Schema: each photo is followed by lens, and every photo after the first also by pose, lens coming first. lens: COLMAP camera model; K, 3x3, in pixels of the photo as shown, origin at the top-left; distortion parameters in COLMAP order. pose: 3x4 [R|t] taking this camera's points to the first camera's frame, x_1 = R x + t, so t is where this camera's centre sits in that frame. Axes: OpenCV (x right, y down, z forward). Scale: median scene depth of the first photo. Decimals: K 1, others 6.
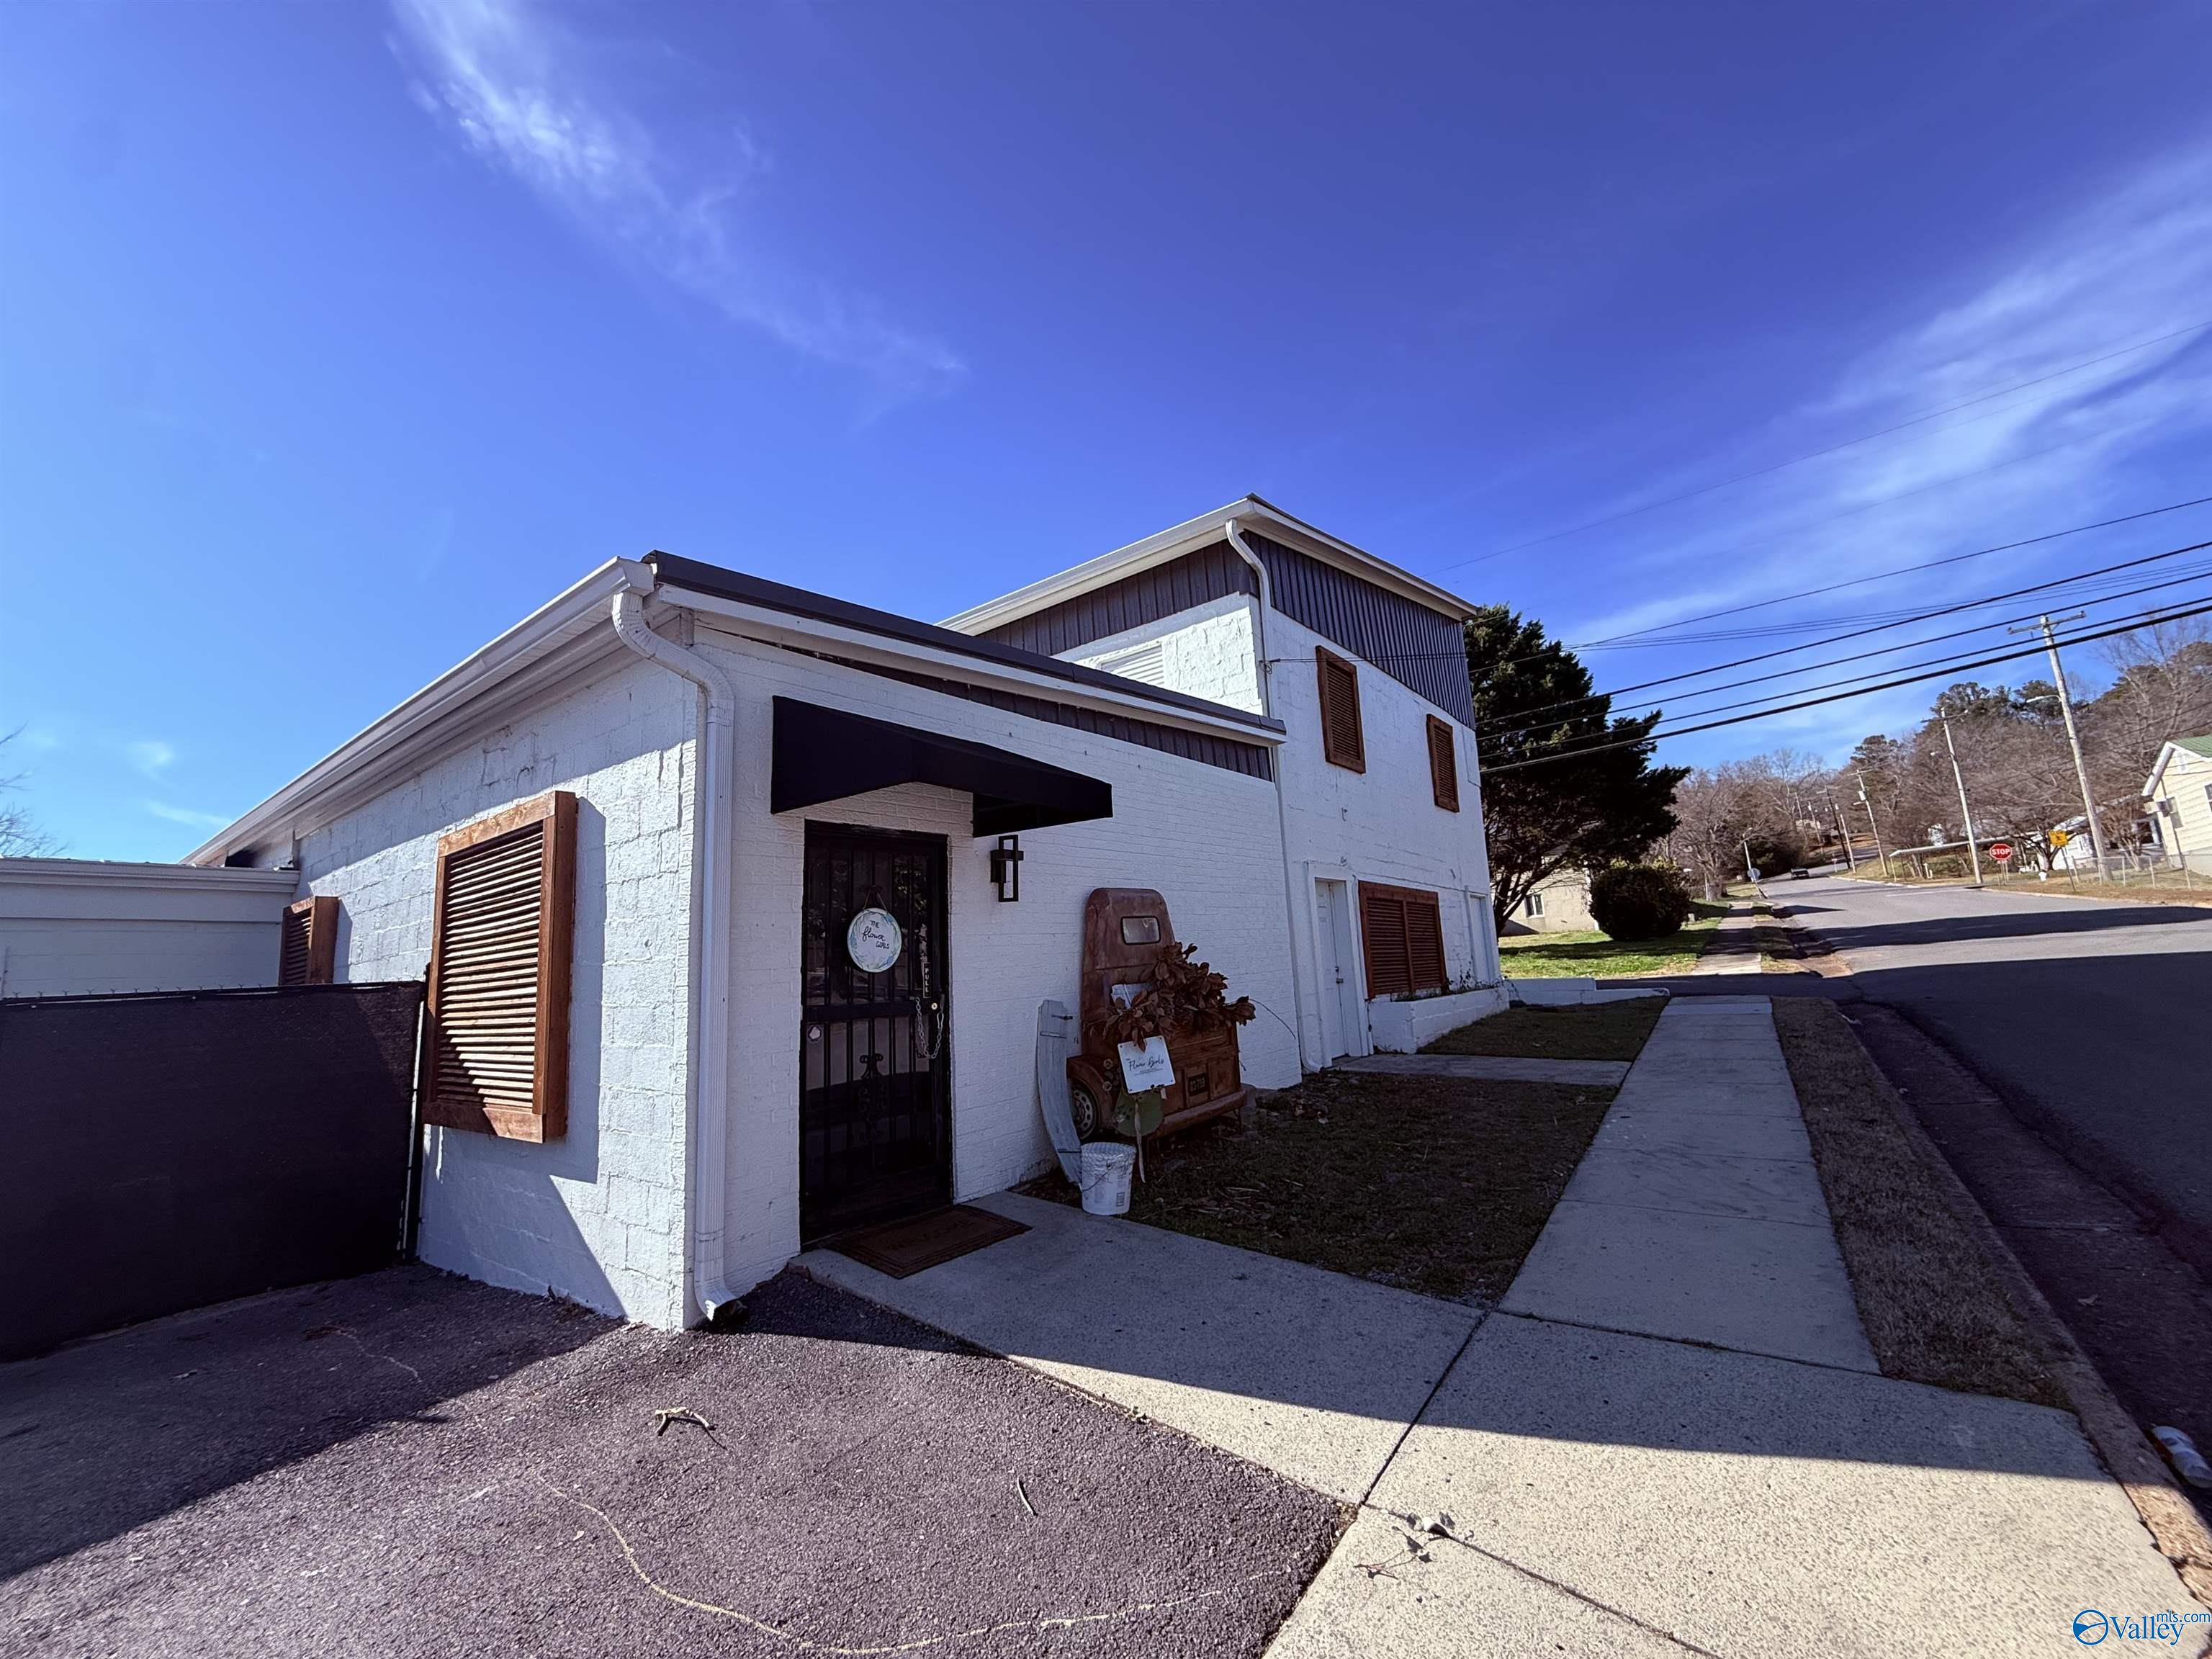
lens RADIAL K [[882.6, 0, 1105.9], [0, 882.6, 837.0], [0, 0, 1]] dist [-0.003912, 0.000780]
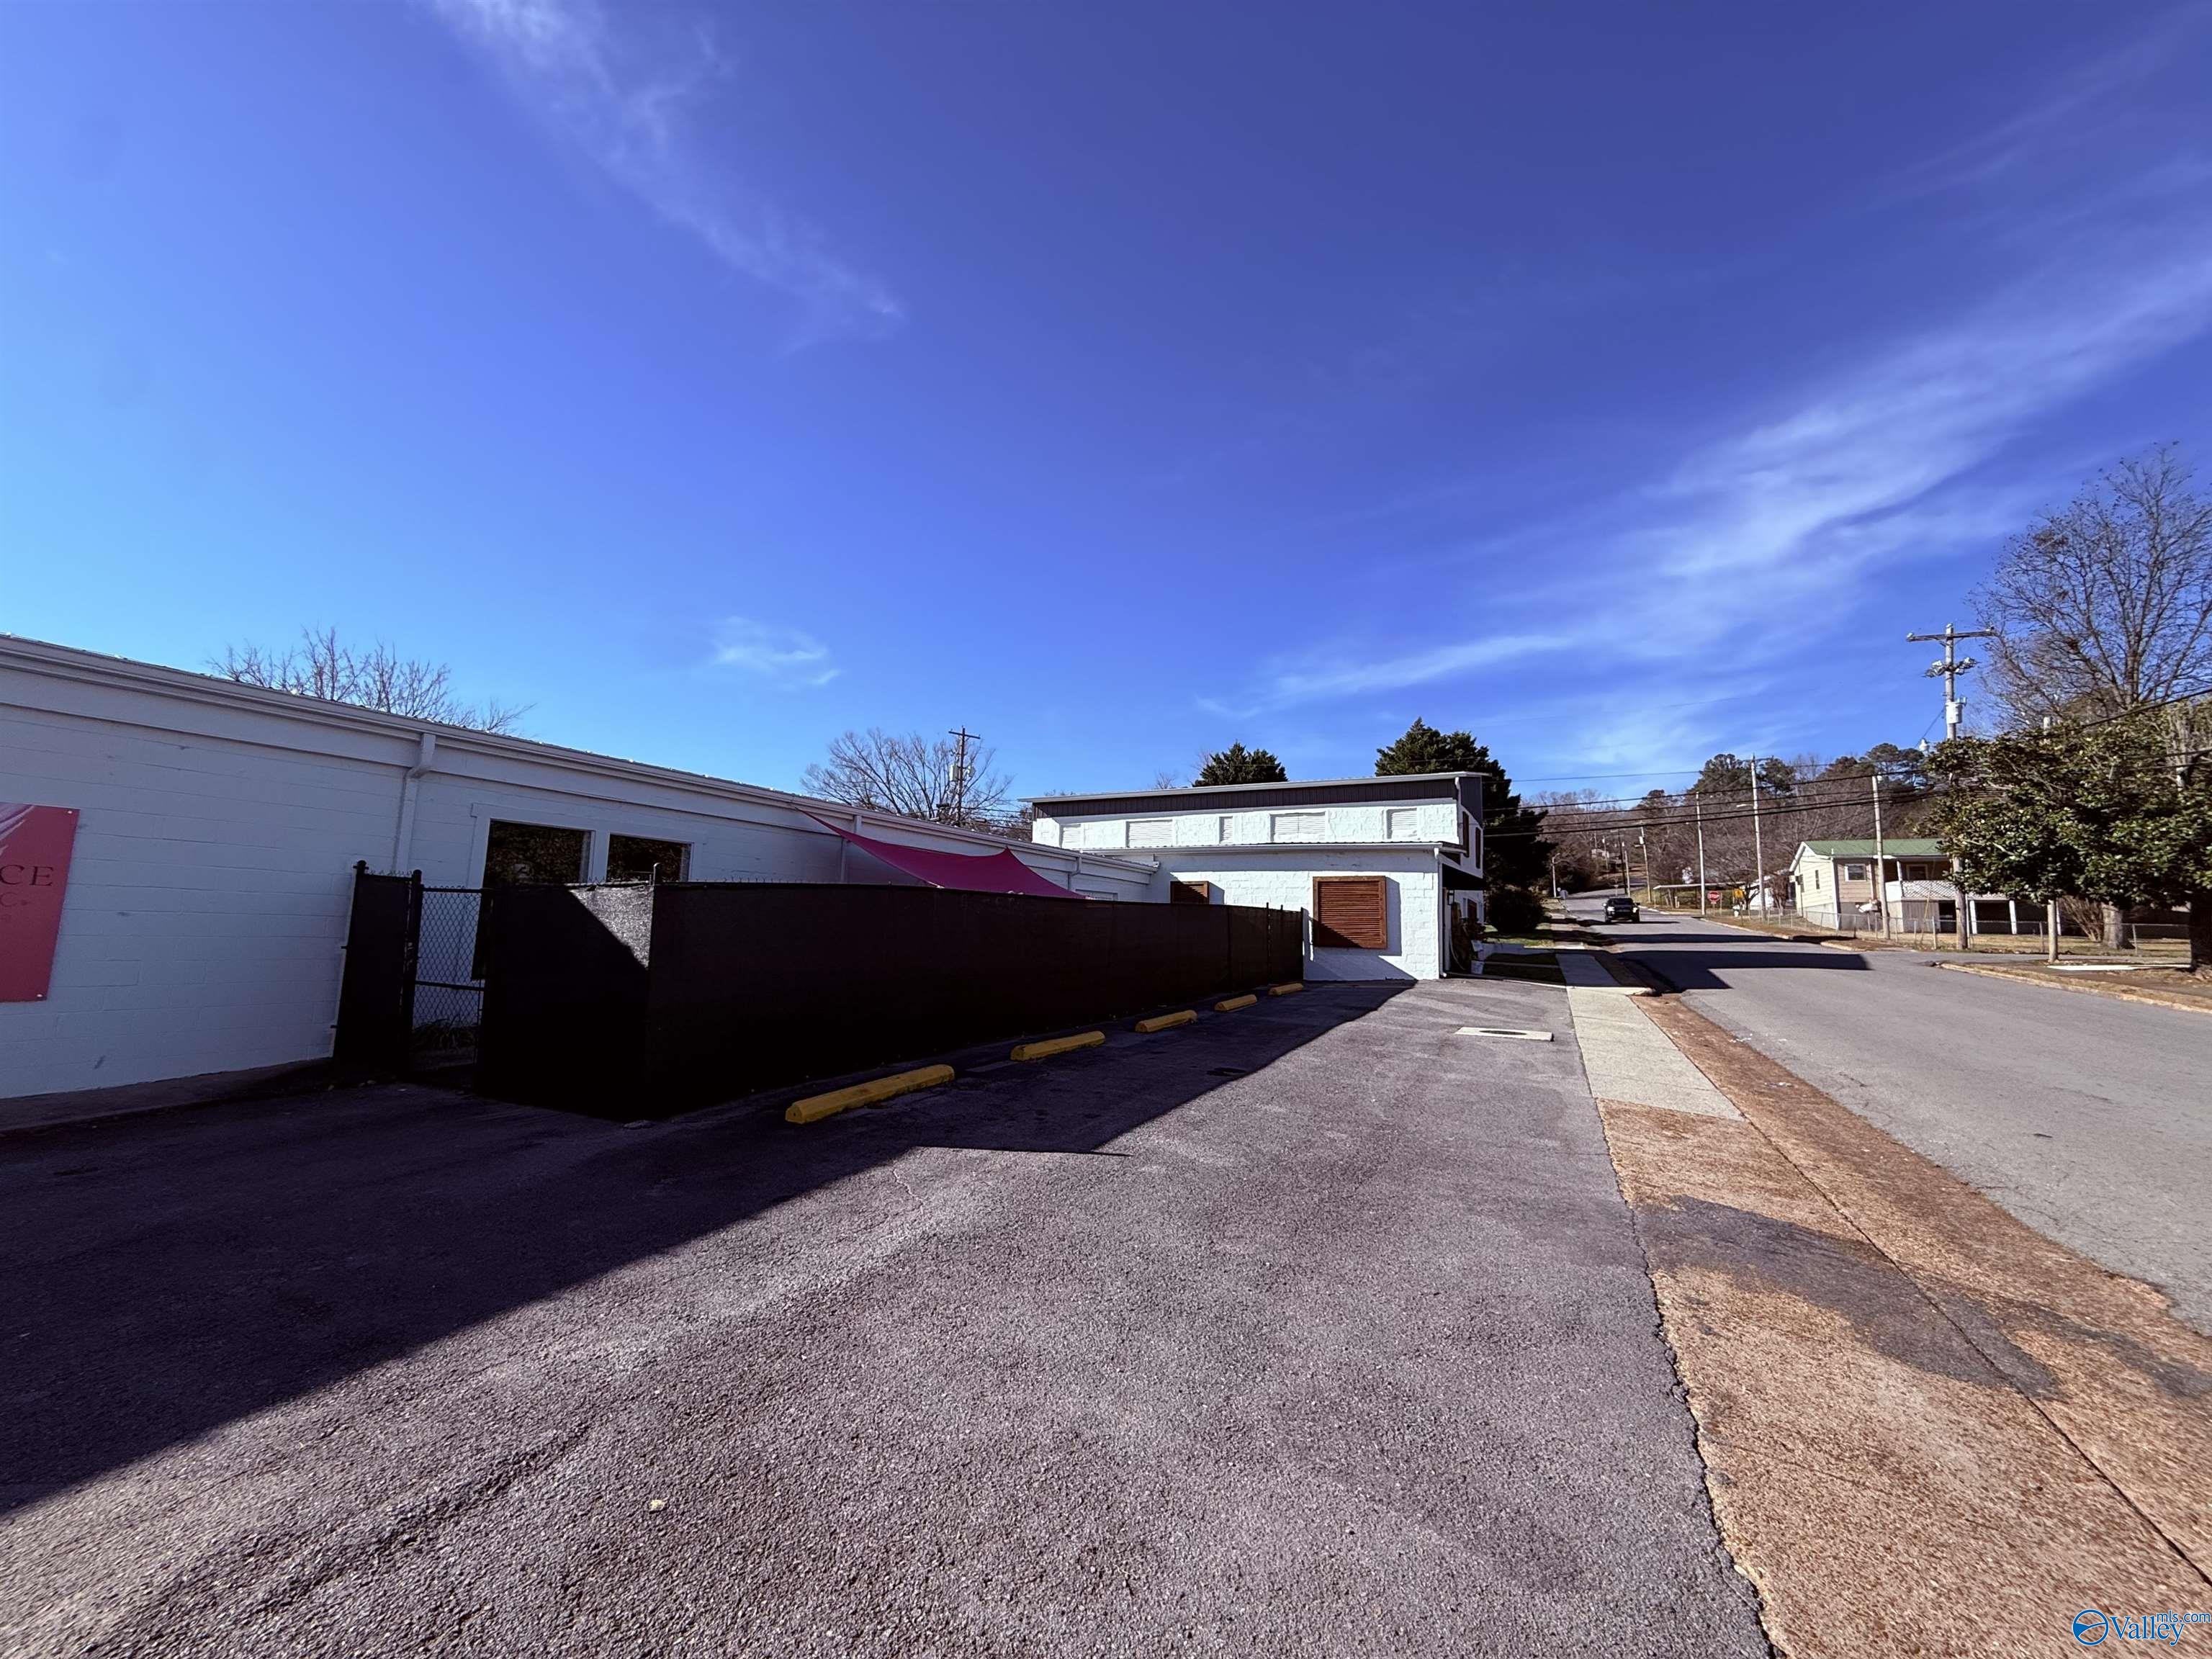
lens RADIAL K [[882.6, 0, 1097.6], [0, 882.6, 856.5], [0, 0, 1]] dist [-0.003912, 0.000780]
pose [[0.982710, 0.091936, 0.160714, -0.062164], [-0.102119, 0.993179, 0.056273, -0.005768], [-0.154444, -0.071712, 0.985396, -0.072452]]
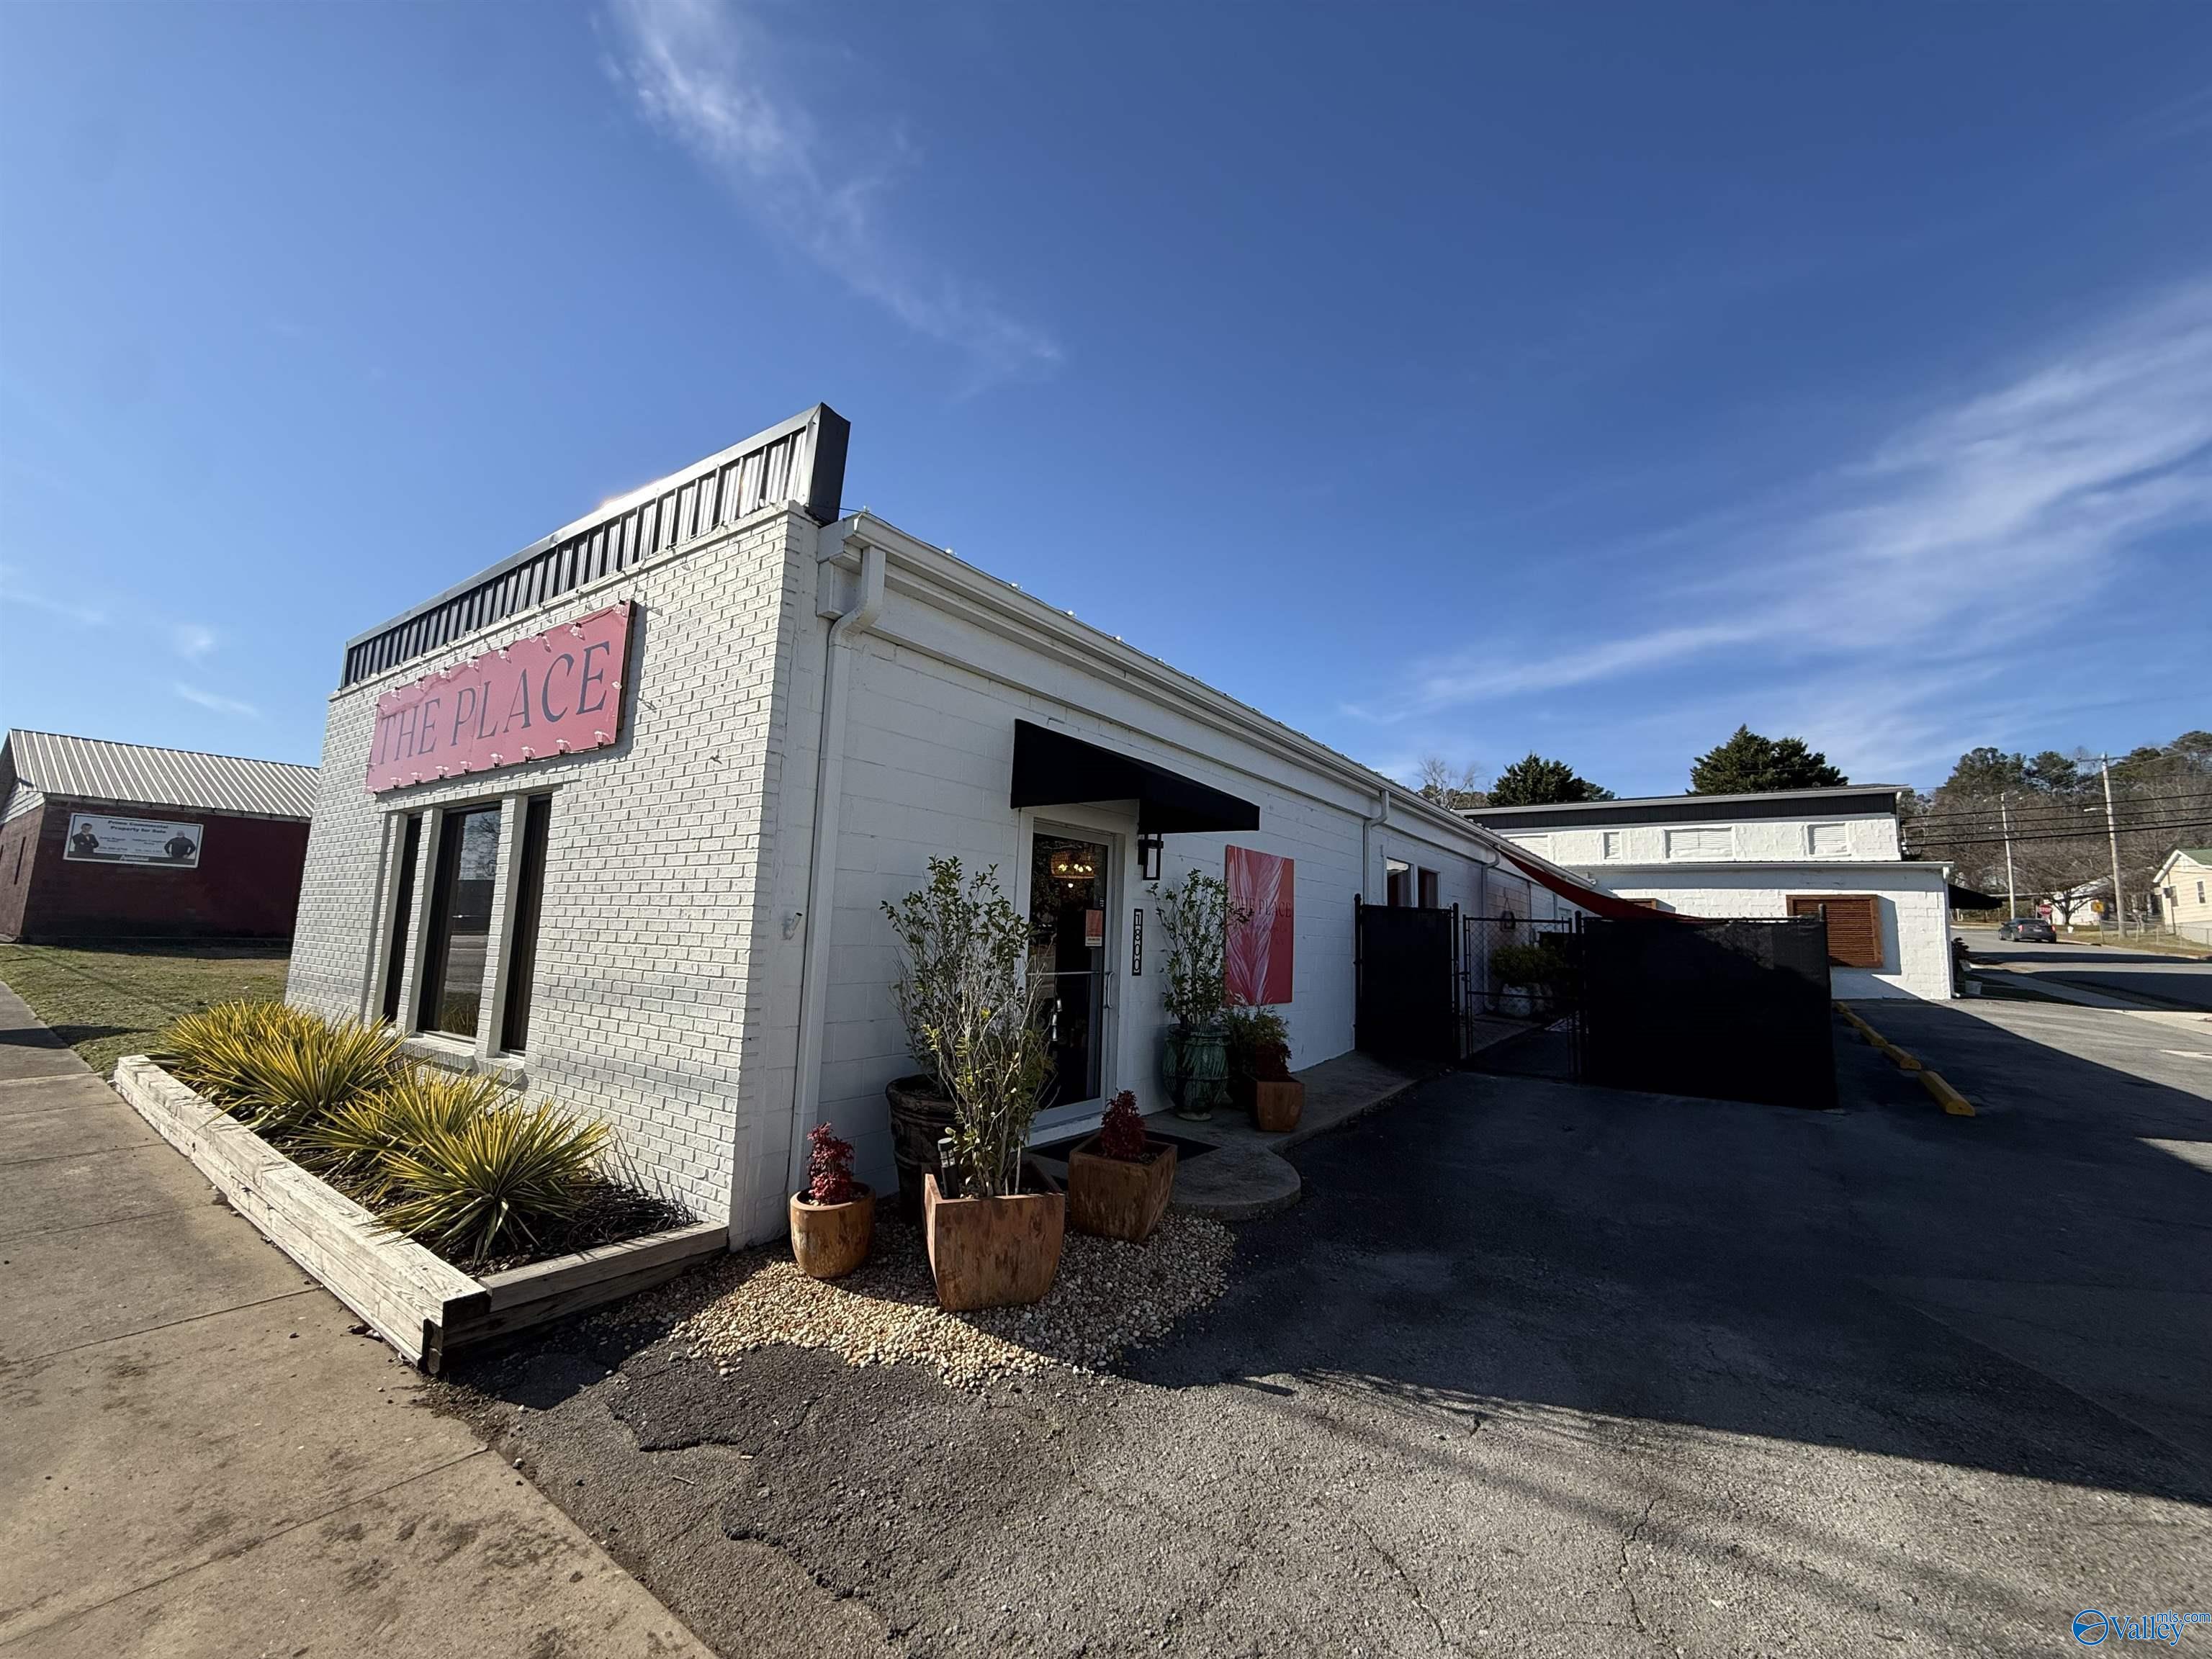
lens RADIAL K [[882.6, 0, 1102.2], [0, 882.6, 807.9], [0, 0, 1]] dist [-0.003912, 0.000780]
pose [[0.995953, 0.088993, 0.012573, -0.104795], [-0.089060, 0.996014, 0.004896, -0.003678], [-0.012087, -0.005996, 0.999909, -0.078245]]
